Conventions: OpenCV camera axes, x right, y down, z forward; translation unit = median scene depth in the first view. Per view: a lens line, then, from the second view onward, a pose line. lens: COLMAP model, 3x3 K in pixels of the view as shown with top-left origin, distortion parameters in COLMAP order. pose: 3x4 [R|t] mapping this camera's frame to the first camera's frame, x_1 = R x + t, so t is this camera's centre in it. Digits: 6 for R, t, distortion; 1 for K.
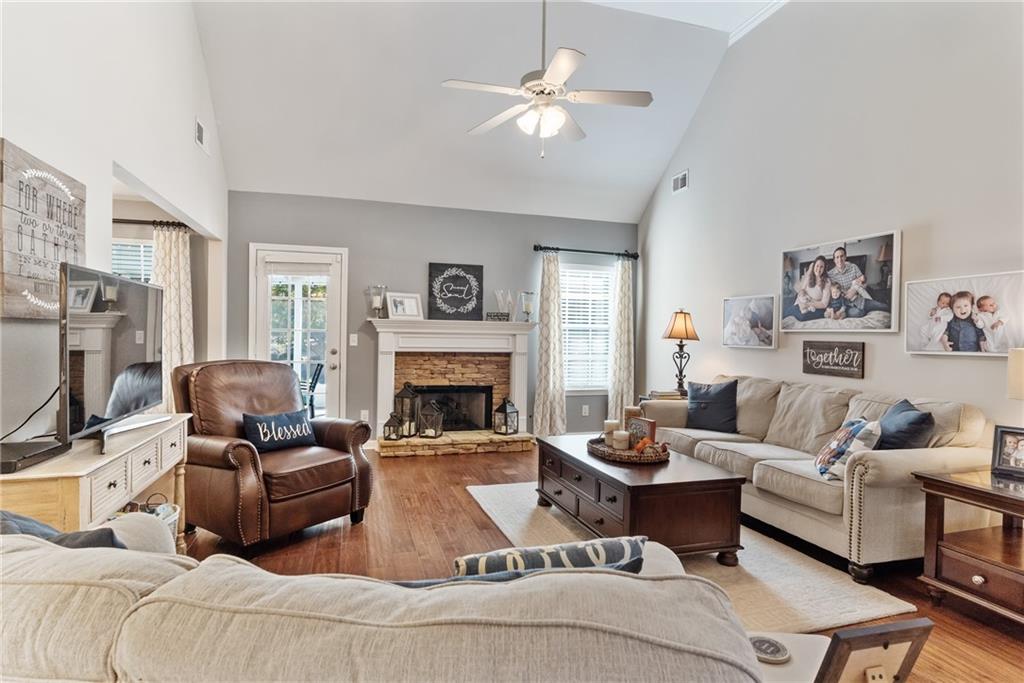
lens RADIAL K [[536.4, 0, 513.2], [0, 536.4, 342.9], [0, 0, 1]] dist [-0.005605, 0.003030]
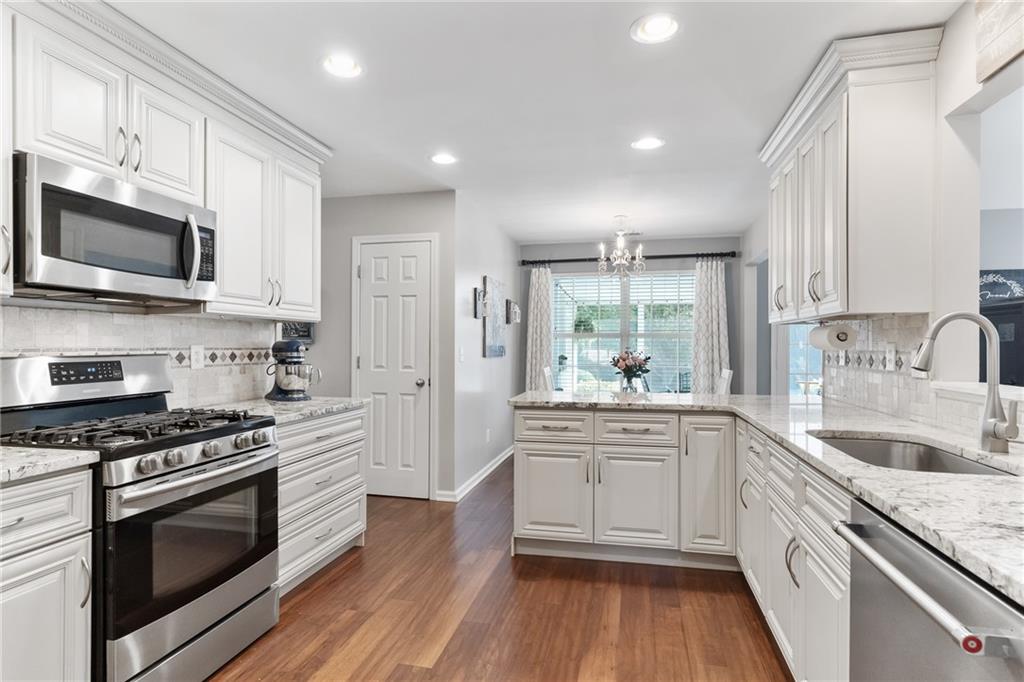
lens RADIAL K [[536.4, 0, 515.1], [0, 536.4, 345.4], [0, 0, 1]] dist [-0.005605, 0.003030]
pose [[0.871803, -0.011313, -0.489726, -0.514460], [0.001522, 0.999791, -0.020386, -0.000922], [0.489854, 0.017027, 0.871638, -0.269737]]
